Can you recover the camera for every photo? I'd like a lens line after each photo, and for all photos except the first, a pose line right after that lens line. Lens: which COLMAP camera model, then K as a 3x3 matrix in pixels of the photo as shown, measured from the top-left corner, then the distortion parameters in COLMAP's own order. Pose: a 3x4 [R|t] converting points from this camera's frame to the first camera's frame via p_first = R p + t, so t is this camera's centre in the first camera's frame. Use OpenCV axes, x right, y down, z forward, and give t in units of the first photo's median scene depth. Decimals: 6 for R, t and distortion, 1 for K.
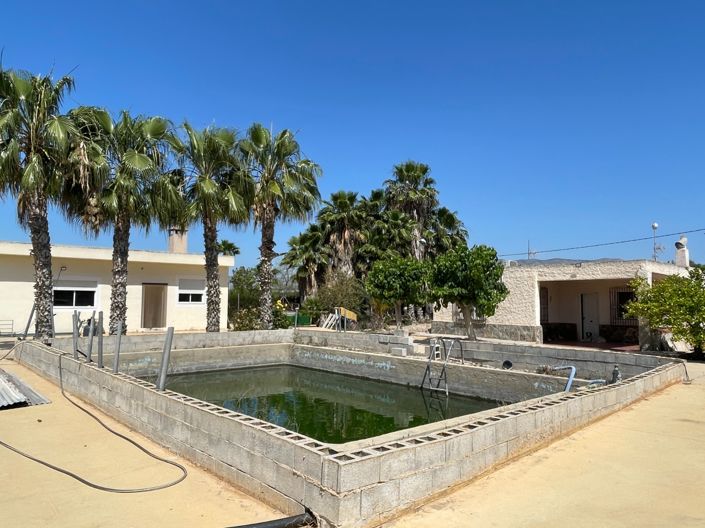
lens RADIAL K [[513.4, 0, 348.0], [0, 513.4, 261.2], [0, 0, 1]] dist [0.026137, -0.039502]
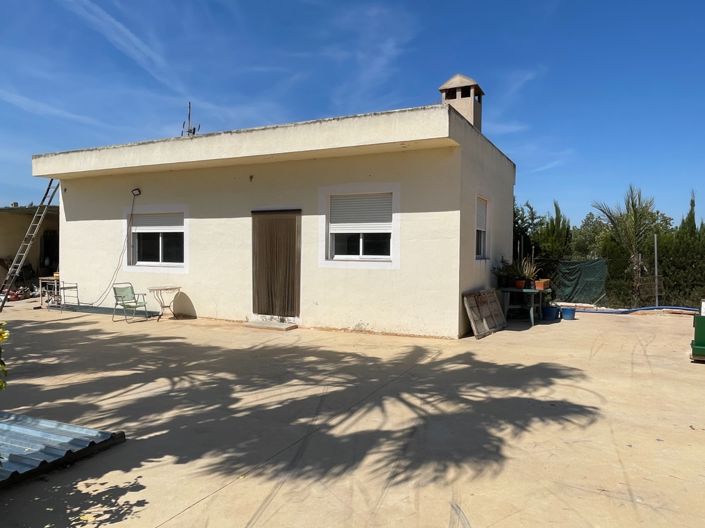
lens RADIAL K [[513.4, 0, 350.5], [0, 513.4, 266.1], [0, 0, 1]] dist [0.026137, -0.039502]
pose [[0.423177, 0.014865, -0.905925, 0.033149], [0.060709, 0.997153, 0.044721, 0.090660], [0.904011, -0.073923, 0.421069, 1.088106]]
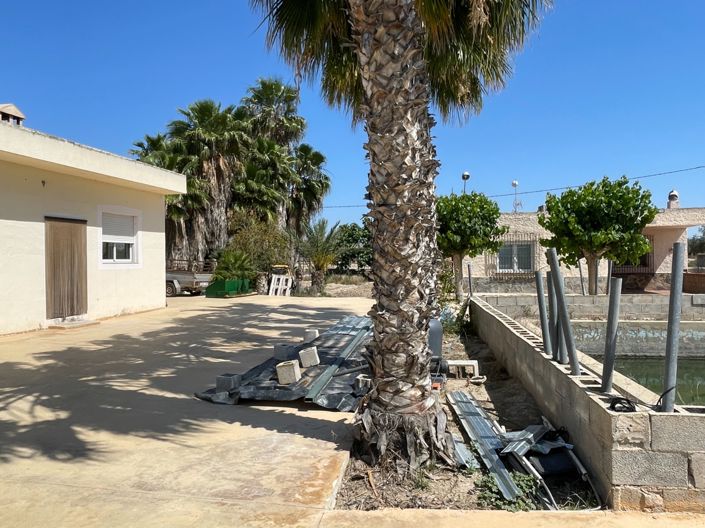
lens RADIAL K [[513.4, 0, 351.7], [0, 513.4, 261.3], [0, 0, 1]] dist [0.026137, -0.039502]
pose [[0.765895, -0.020447, 0.642640, -0.588205], [-0.029449, 0.997330, 0.066828, 0.053070], [-0.642290, -0.070109, 0.763248, 0.615601]]
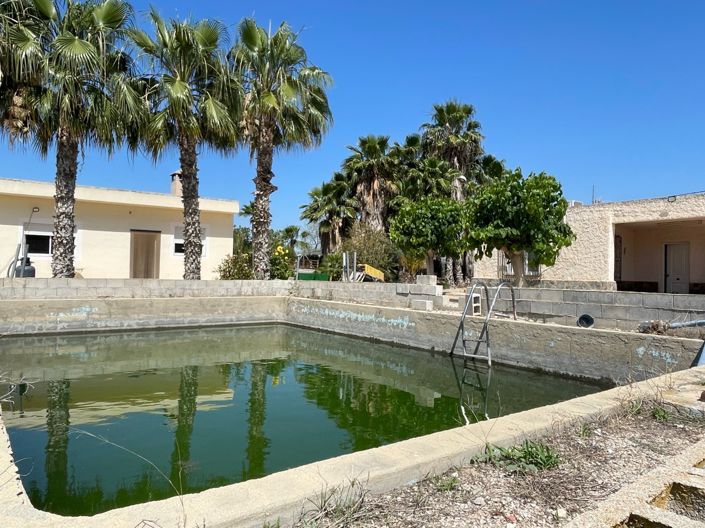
lens RADIAL K [[513.4, 0, 346.7], [0, 513.4, 266.4], [0, 0, 1]] dist [0.026137, -0.039502]
pose [[0.996513, 0.010408, -0.082781, 0.039439], [-0.005082, 0.997918, 0.064291, 0.057285], [0.083278, -0.063646, 0.994492, 0.208035]]
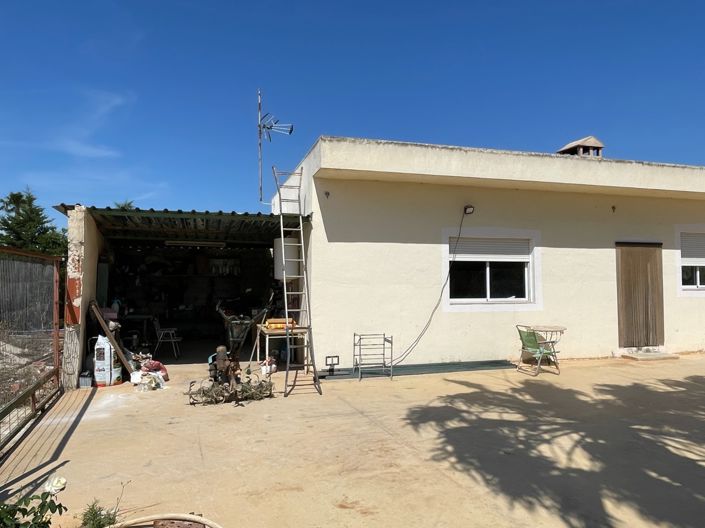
lens RADIAL K [[513.4, 0, 350.2], [0, 513.4, 260.1], [0, 0, 1]] dist [0.026137, -0.039502]
pose [[0.935602, -0.032149, -0.351590, -0.556670], [0.041904, 0.998918, 0.020167, 0.047995], [0.350562, -0.033602, 0.935937, 0.643134]]
